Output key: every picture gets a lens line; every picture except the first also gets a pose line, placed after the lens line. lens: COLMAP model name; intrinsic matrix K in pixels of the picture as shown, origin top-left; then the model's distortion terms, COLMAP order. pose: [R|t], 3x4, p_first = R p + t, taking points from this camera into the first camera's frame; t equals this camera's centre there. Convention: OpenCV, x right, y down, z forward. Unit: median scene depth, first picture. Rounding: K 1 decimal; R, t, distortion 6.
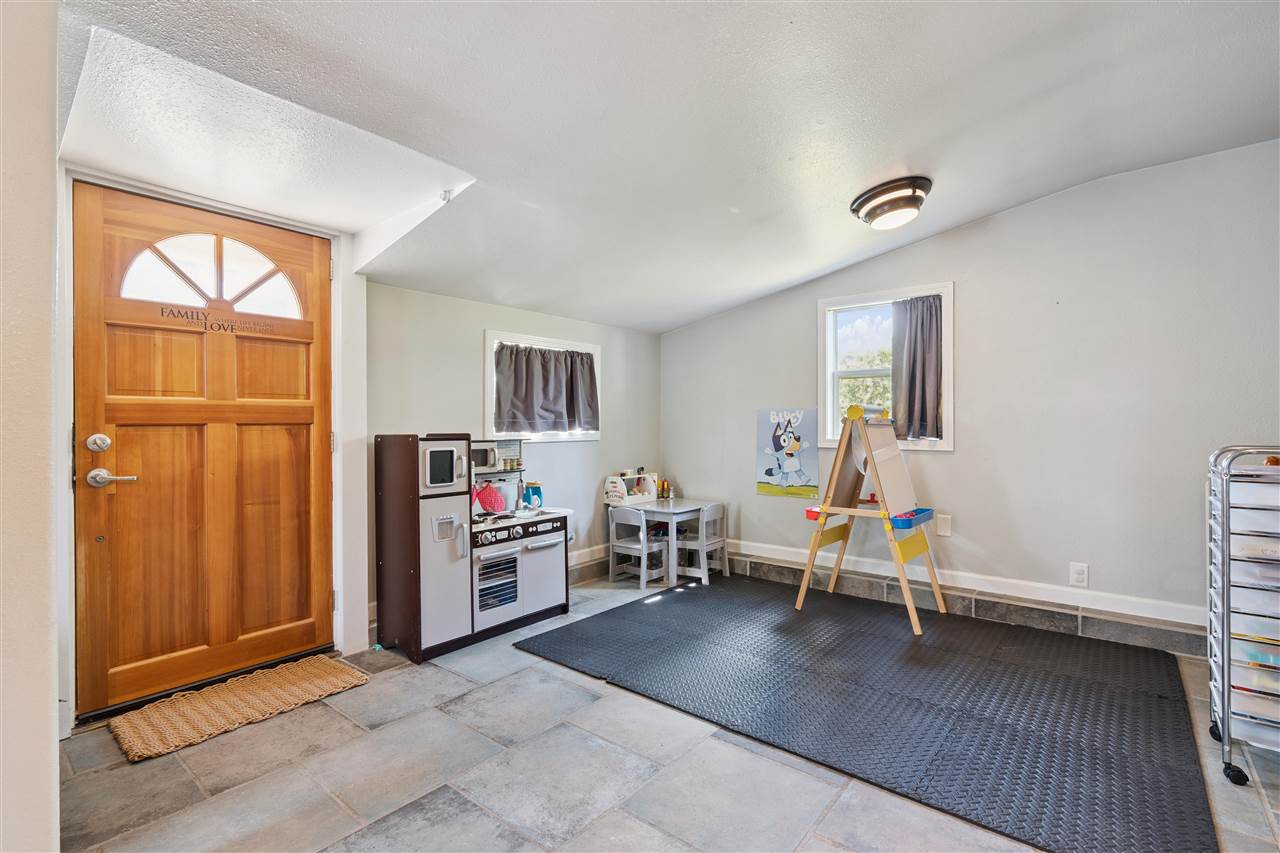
lens RADIAL K [[590.6, 0, 649.0], [0, 590.6, 419.4], [0, 0, 1]] dist [0.001018, 0.000393]
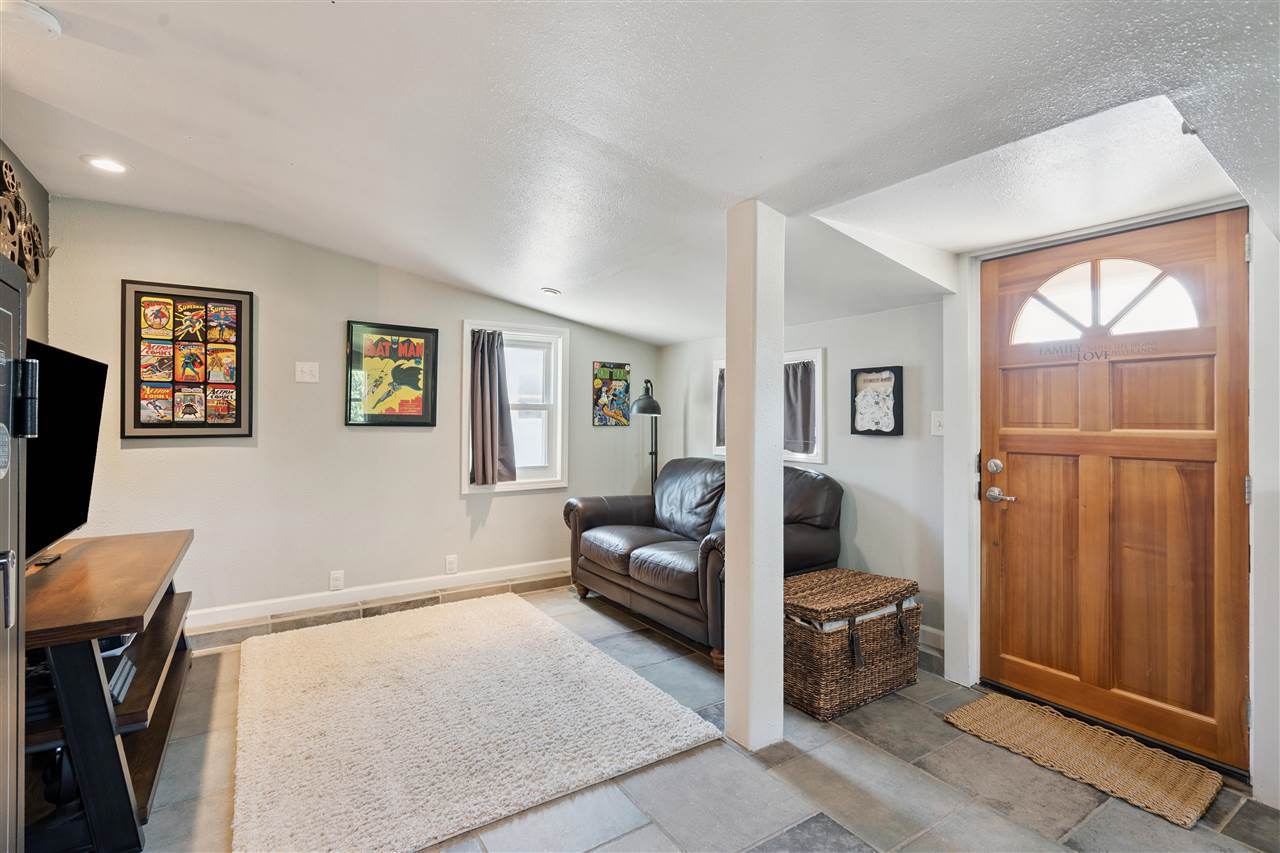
lens RADIAL K [[590.6, 0, 649.0], [0, 590.6, 419.4], [0, 0, 1]] dist [0.001018, 0.000393]
pose [[-0.300561, -0.000613, -0.953763, 0.421175], [-0.005362, 0.999985, 0.001047, -0.050193], [0.953748, 0.005428, -0.300559, 0.612021]]
